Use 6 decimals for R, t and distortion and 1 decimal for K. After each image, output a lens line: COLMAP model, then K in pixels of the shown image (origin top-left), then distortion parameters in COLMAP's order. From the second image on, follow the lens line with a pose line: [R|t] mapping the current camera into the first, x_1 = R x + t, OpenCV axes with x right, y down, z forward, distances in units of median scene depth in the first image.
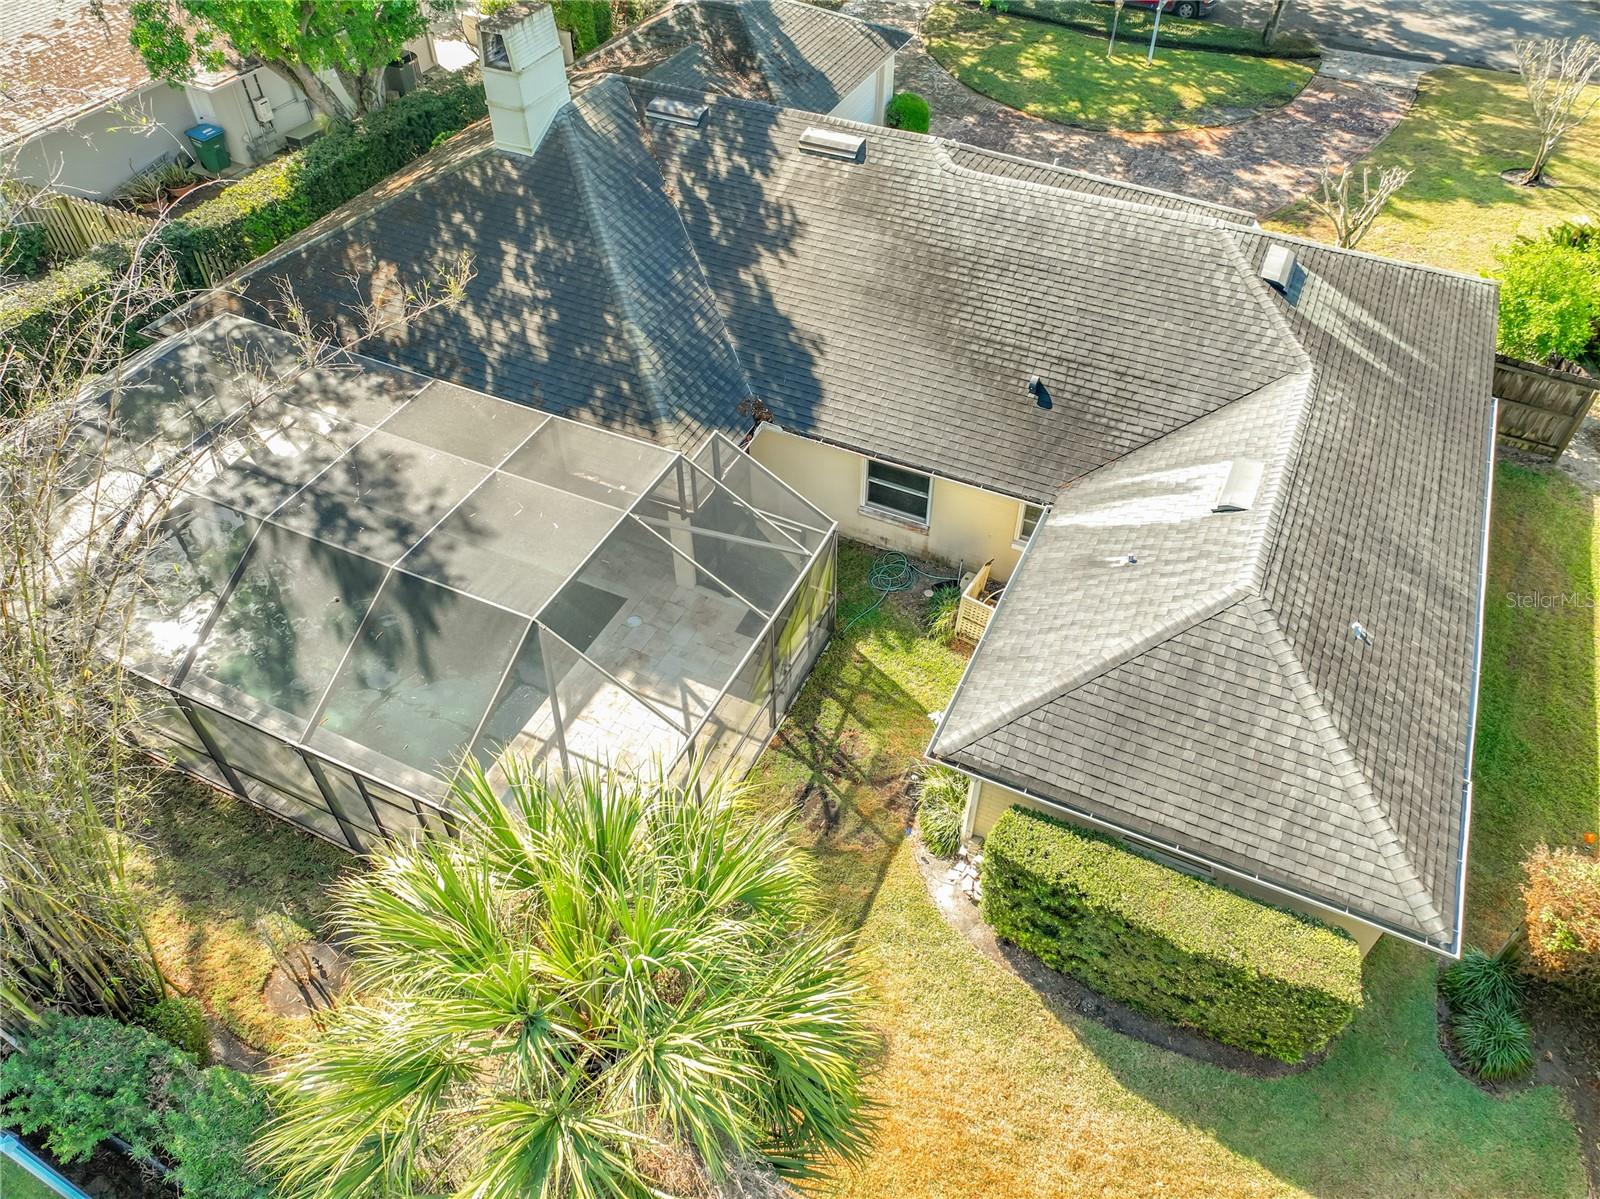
lens RADIAL K [[1189.8, 0, 809.0], [0, 1189.8, 556.9], [0, 0, 1]] dist [-0.009338, 0.037041]
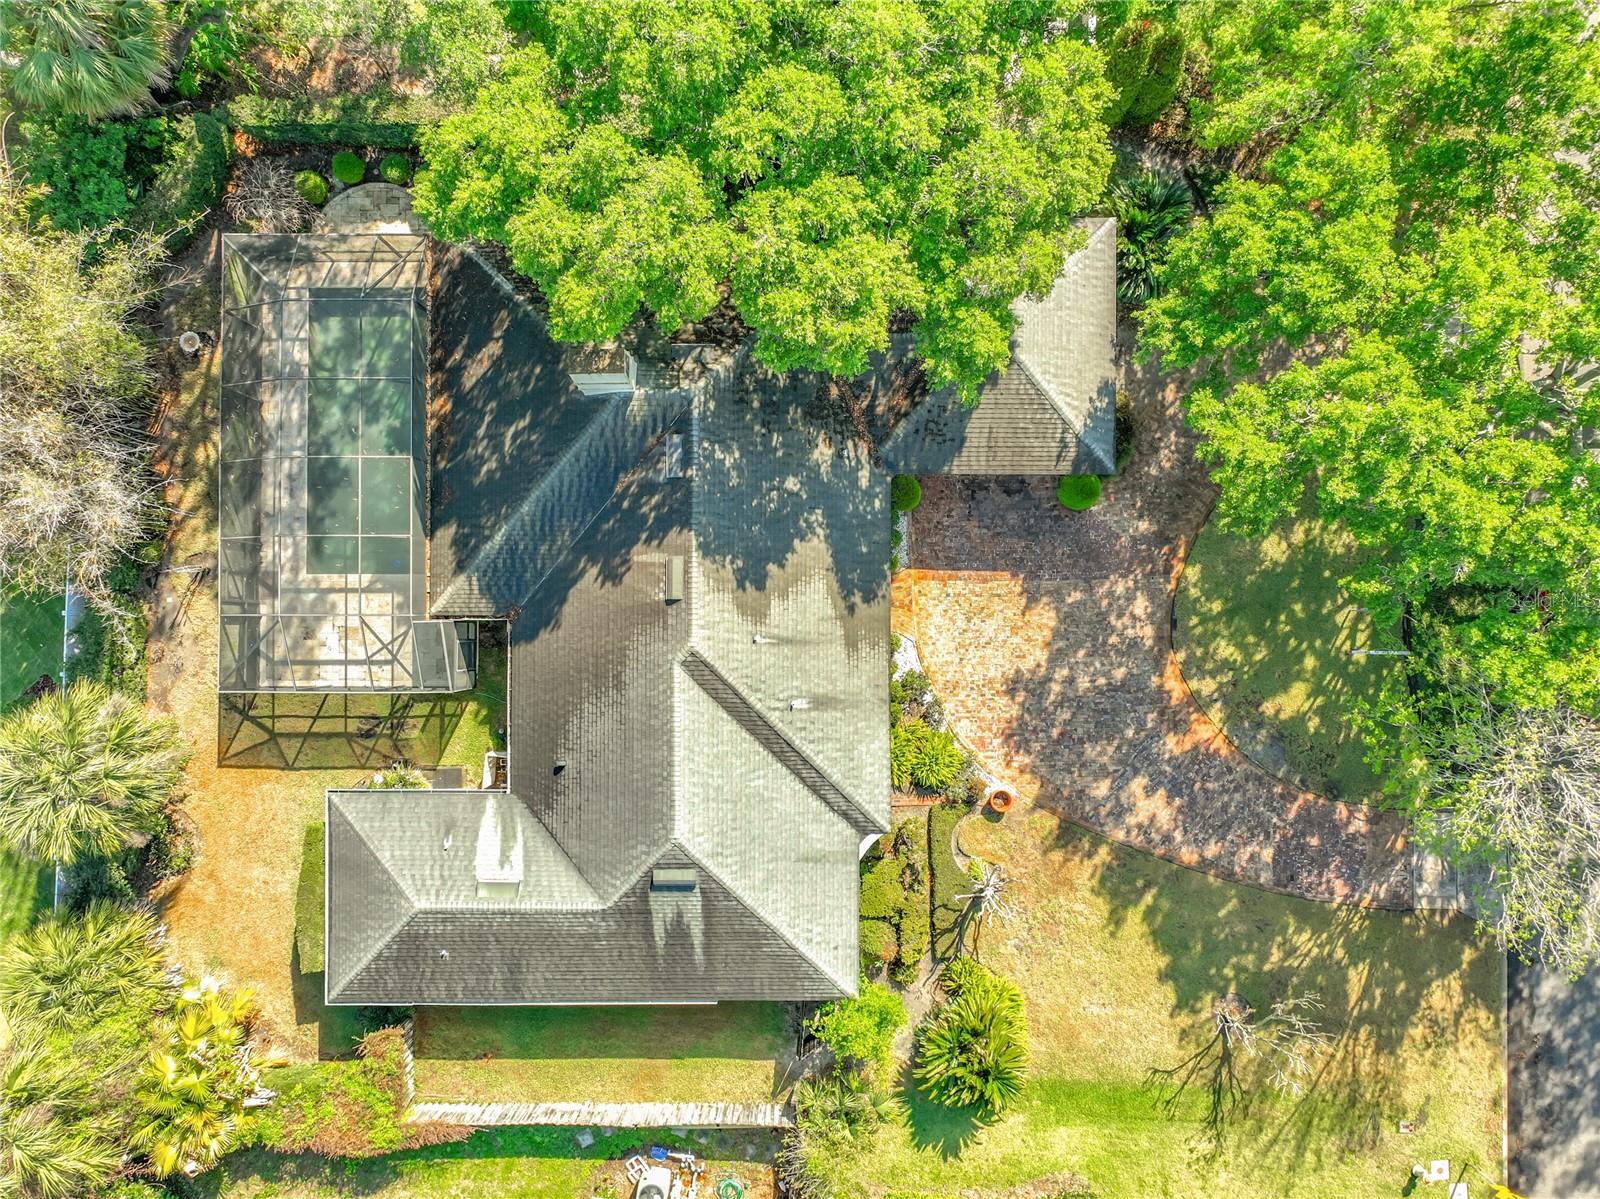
lens RADIAL K [[1189.8, 0, 810.9], [0, 1189.8, 598.9], [0, 0, 1]] dist [-0.009338, 0.037041]
pose [[0.424157, 0.905499, -0.012744, 0.085075], [-0.616478, 0.299025, 0.728381, -0.957148], [0.663359, -0.301092, 0.685054, 0.068740]]
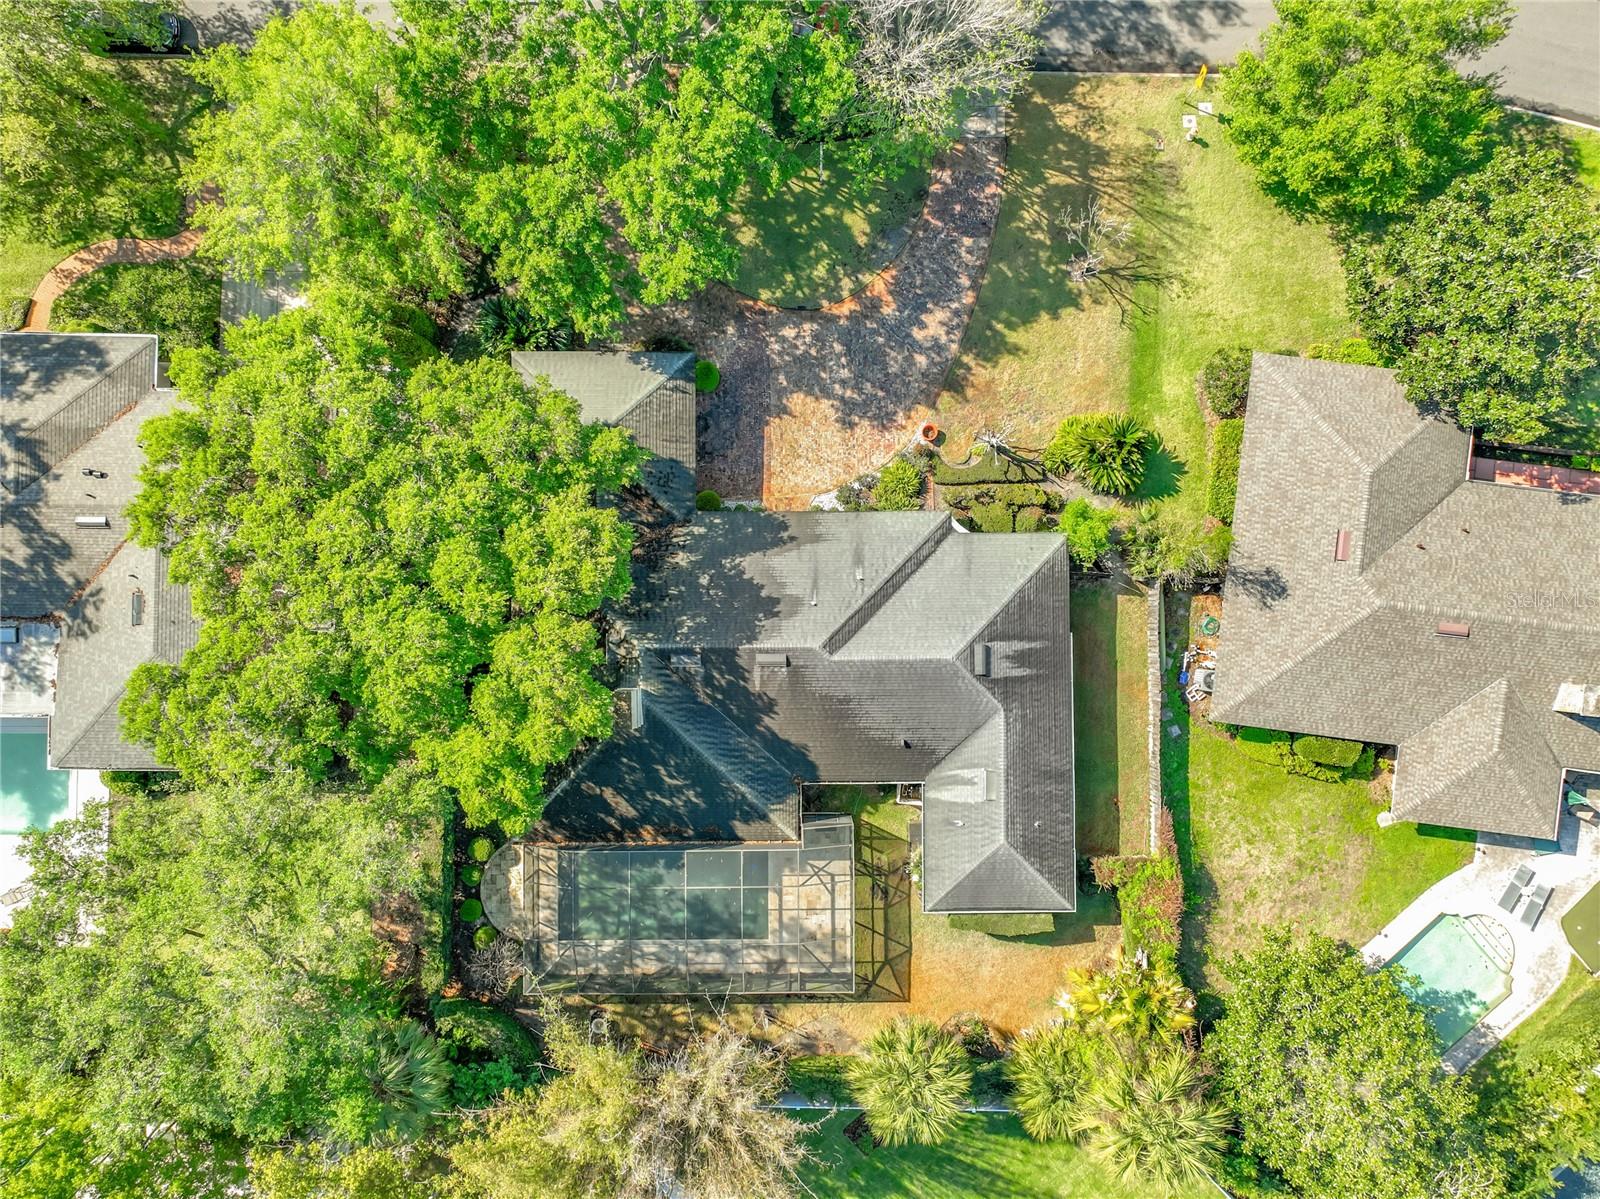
lens RADIAL K [[1189.8, 0, 807.1], [0, 1189.8, 604.6], [0, 0, 1]] dist [-0.009338, 0.037041]
pose [[0.903244, -0.428841, 0.015647, 0.055155], [0.285470, 0.627694, 0.724229, -1.210977], [-0.320401, -0.649689, 0.689382, -0.250476]]
